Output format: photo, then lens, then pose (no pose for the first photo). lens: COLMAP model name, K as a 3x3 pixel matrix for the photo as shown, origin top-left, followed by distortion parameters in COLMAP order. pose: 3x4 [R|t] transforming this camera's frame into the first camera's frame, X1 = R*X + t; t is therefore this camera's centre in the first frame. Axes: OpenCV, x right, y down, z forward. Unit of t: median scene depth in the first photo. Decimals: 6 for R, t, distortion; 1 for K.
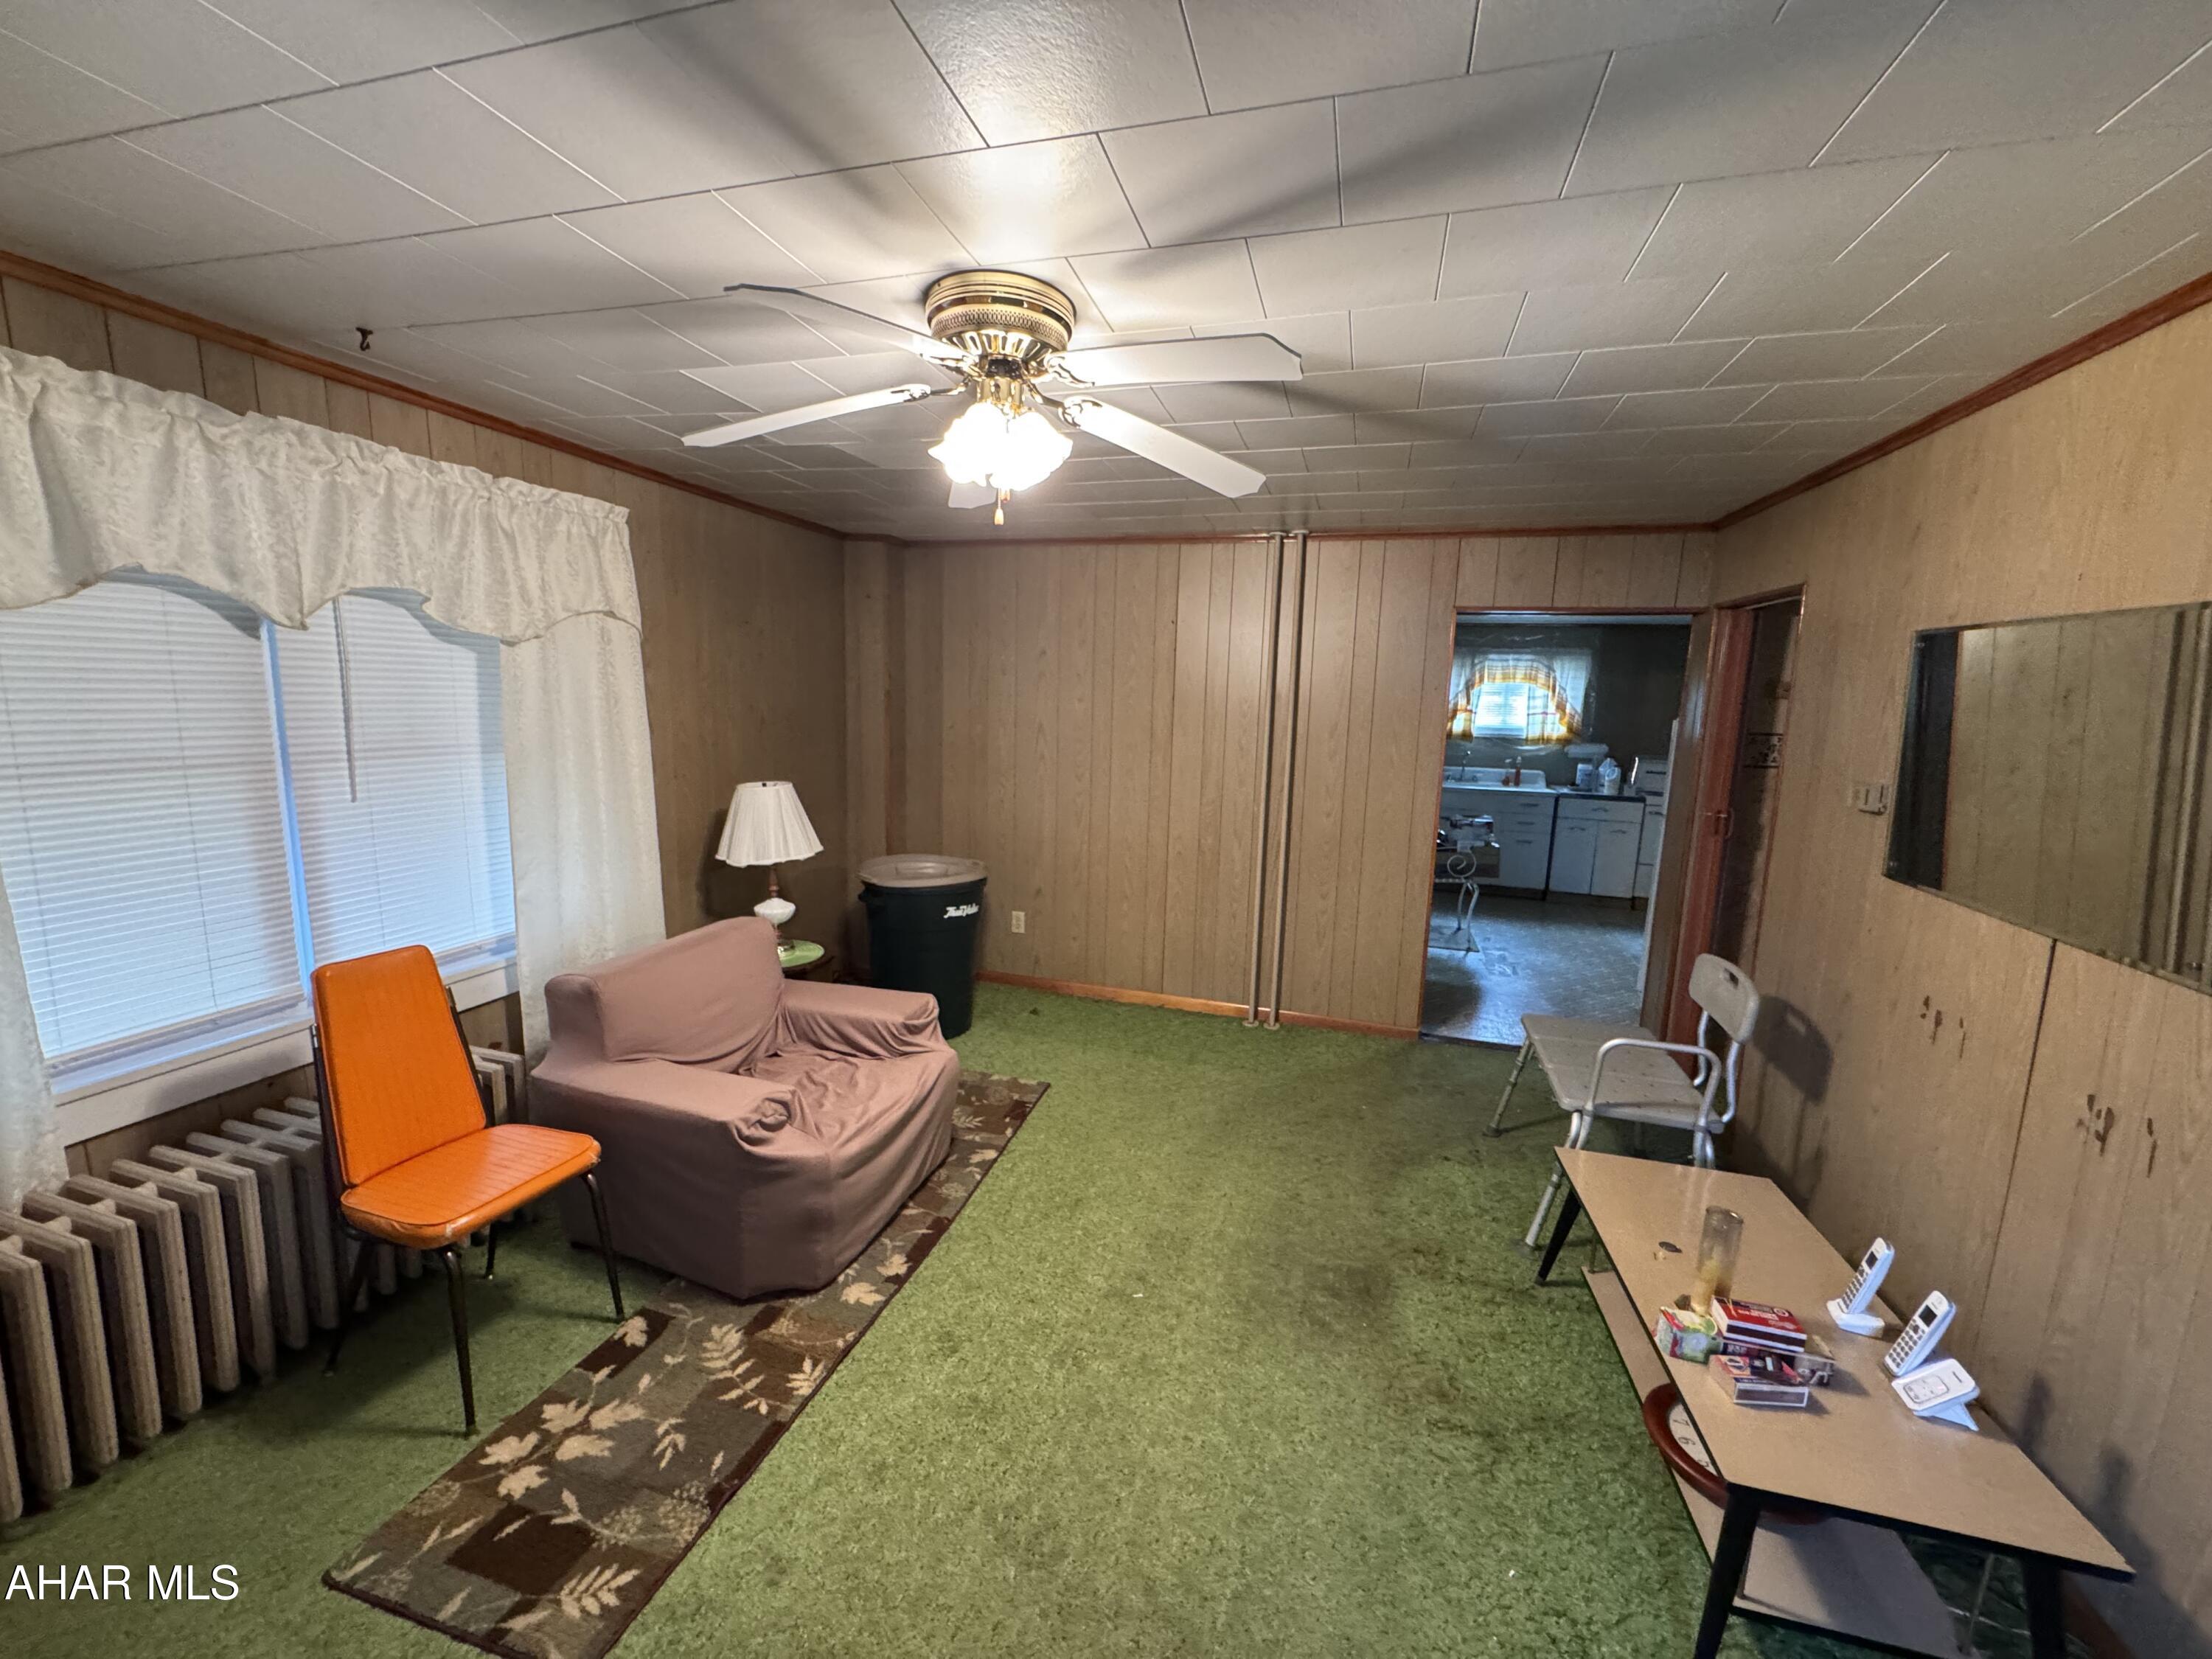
lens RADIAL K [[889.0, 0, 1106.0], [0, 889.0, 829.5], [0, 0, 1]] dist [-0.000615, -0.000019]
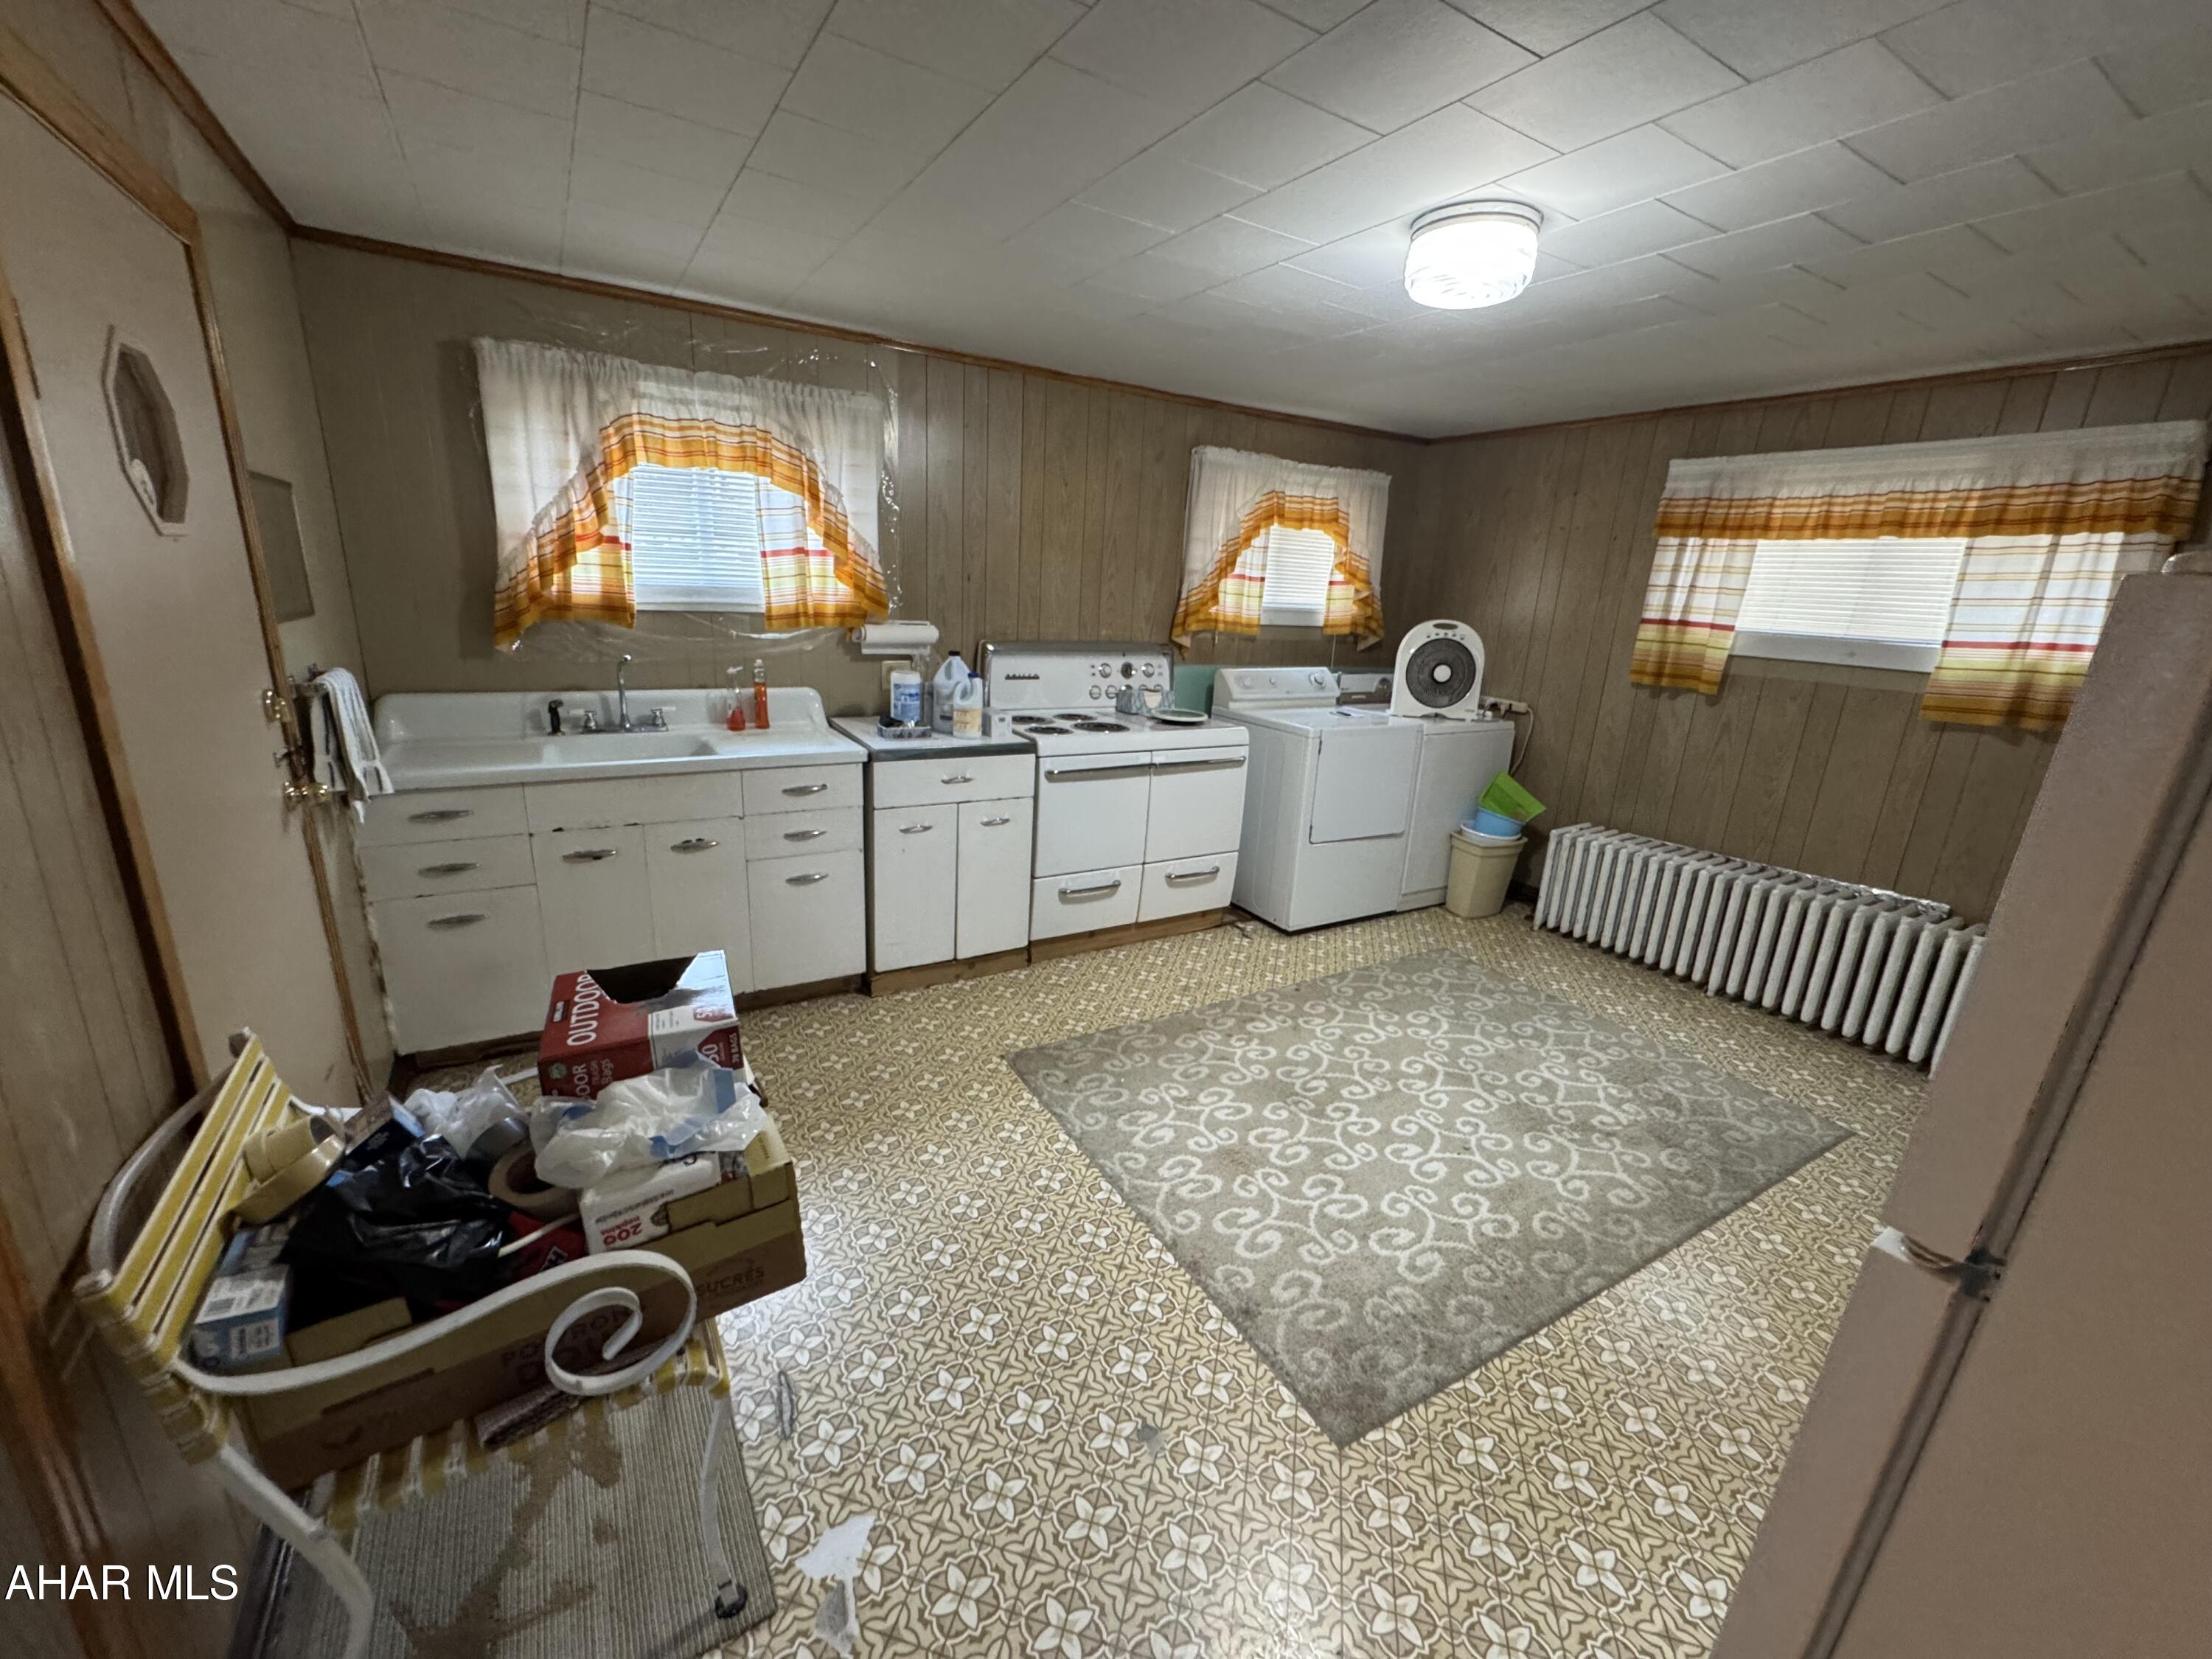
lens RADIAL K [[889.0, 0, 1106.0], [0, 889.0, 829.5], [0, 0, 1]] dist [-0.000615, -0.000019]
pose [[0.678744, -0.197529, 0.707311, 0.269710], [0.077078, 0.976989, 0.198876, -0.074930], [-0.730319, -0.080468, 0.678350, 0.601573]]
